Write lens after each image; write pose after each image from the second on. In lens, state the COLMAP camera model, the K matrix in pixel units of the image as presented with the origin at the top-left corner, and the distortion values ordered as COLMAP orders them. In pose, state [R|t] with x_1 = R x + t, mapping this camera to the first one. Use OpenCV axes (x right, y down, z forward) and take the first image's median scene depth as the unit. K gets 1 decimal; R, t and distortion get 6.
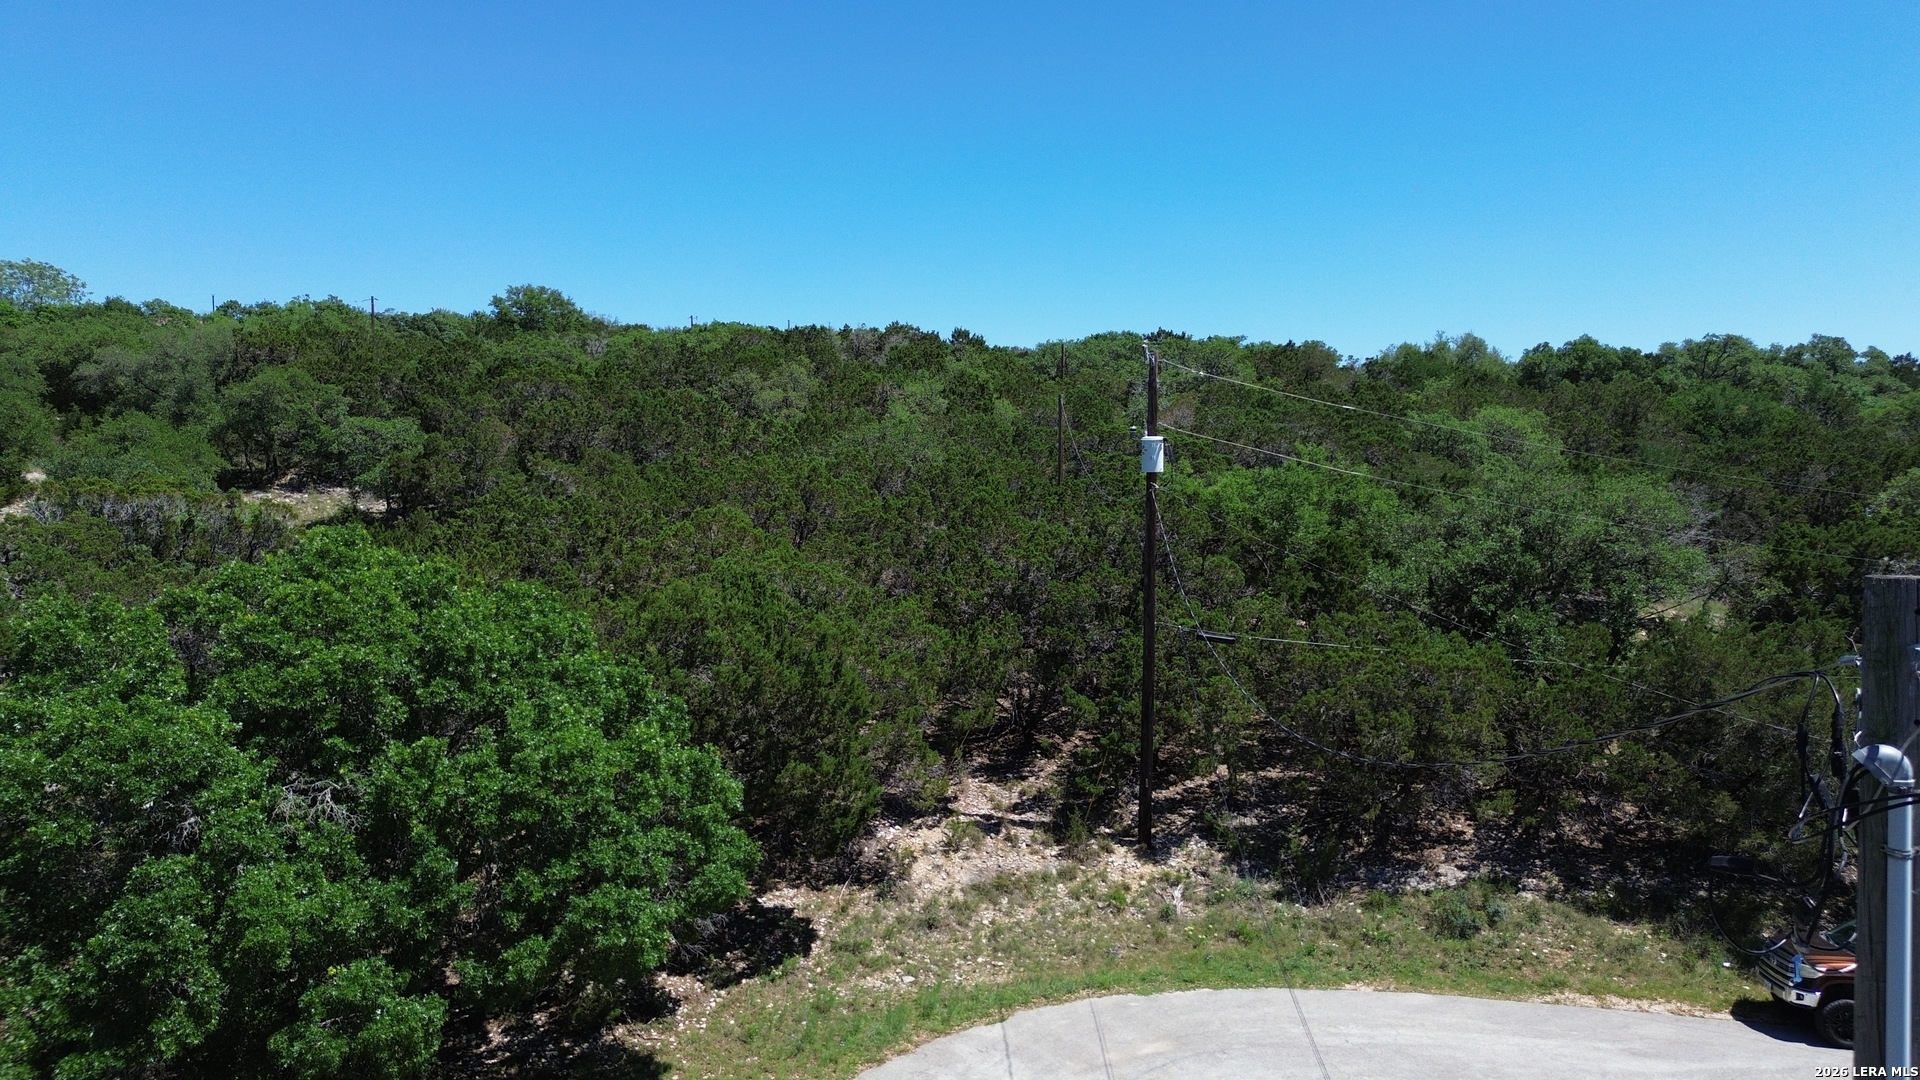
lens RADIAL K [[1354.5, 0, 955.4], [0, 1354.5, 536.4], [0, 0, 1]] dist [0.071635, -0.071450]
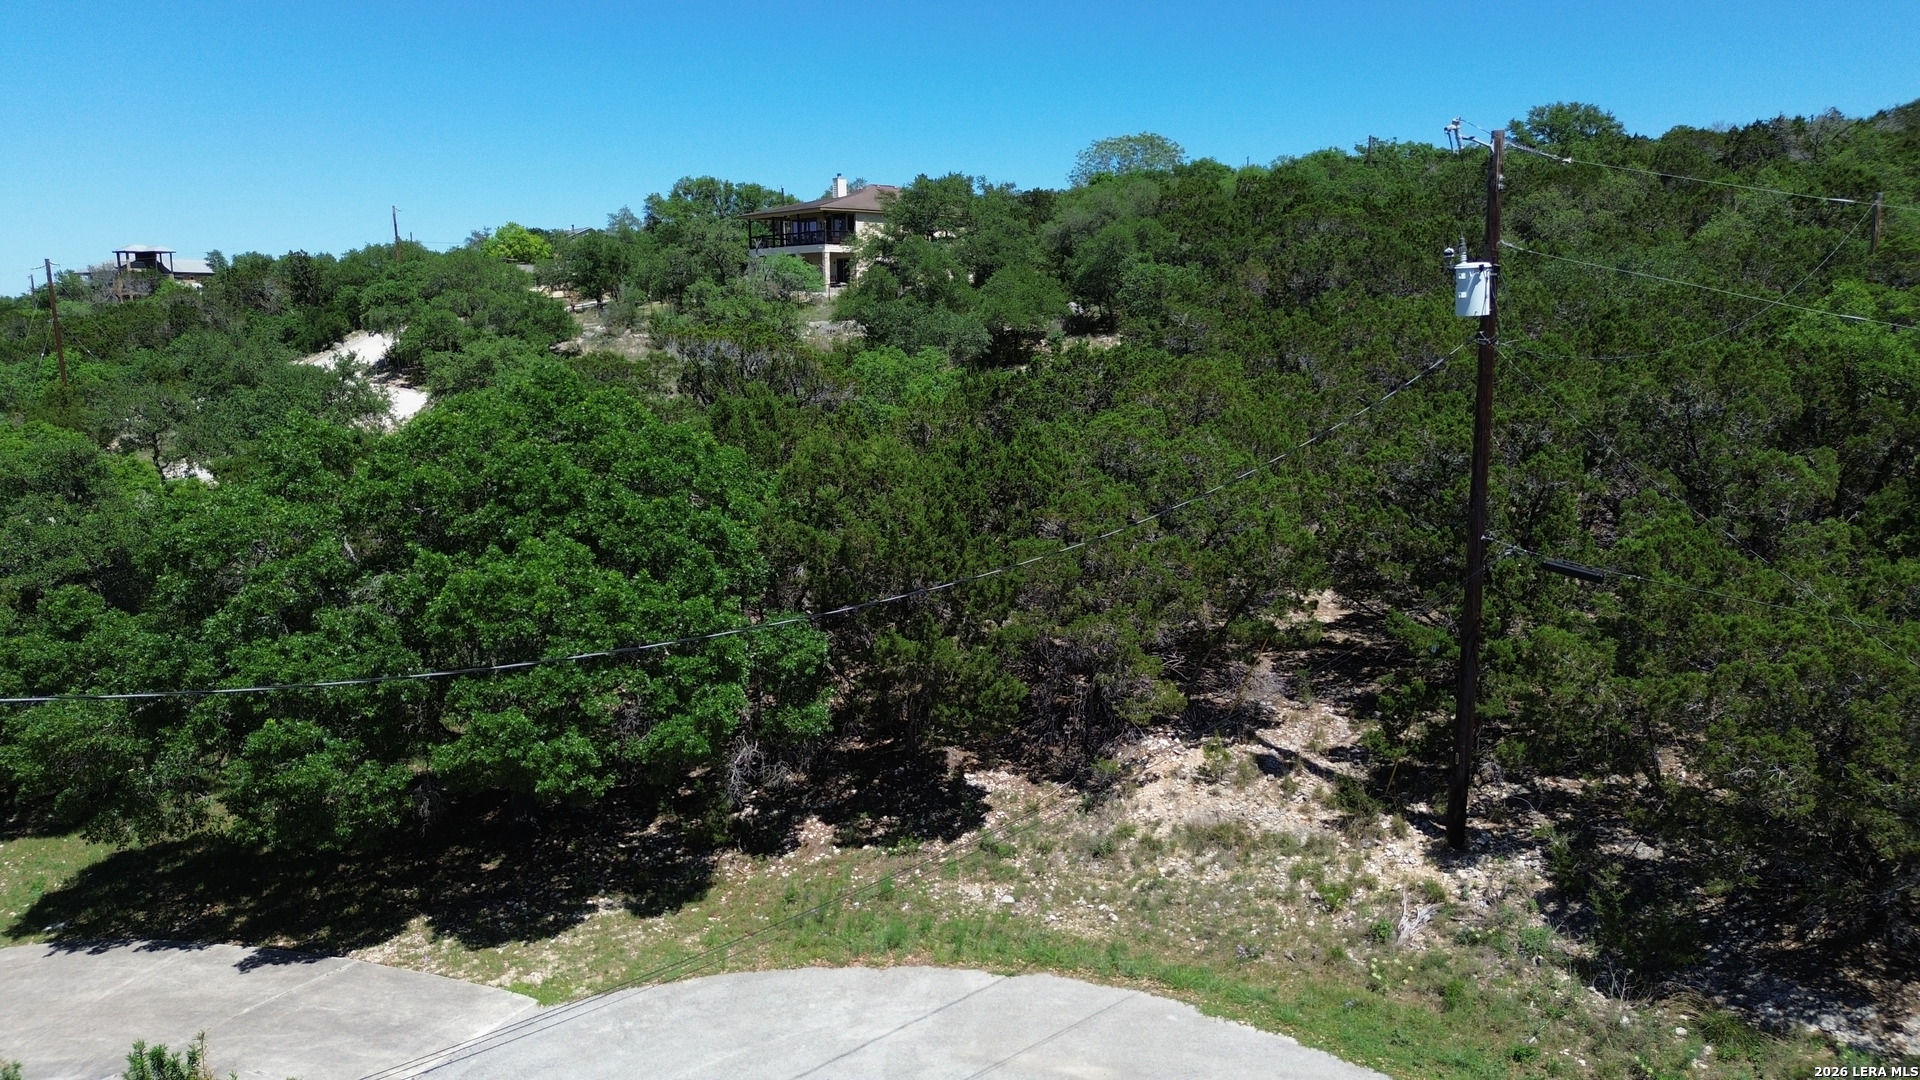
lens RADIAL K [[1354.5, 0, 955.4], [0, 1354.5, 536.4], [0, 0, 1]] dist [0.071635, -0.071450]
pose [[0.686407, 0.114671, -0.718119, 0.471280], [-0.031668, 0.991266, 0.128017, -0.017560], [0.726527, -0.065131, 0.684044, 0.332873]]
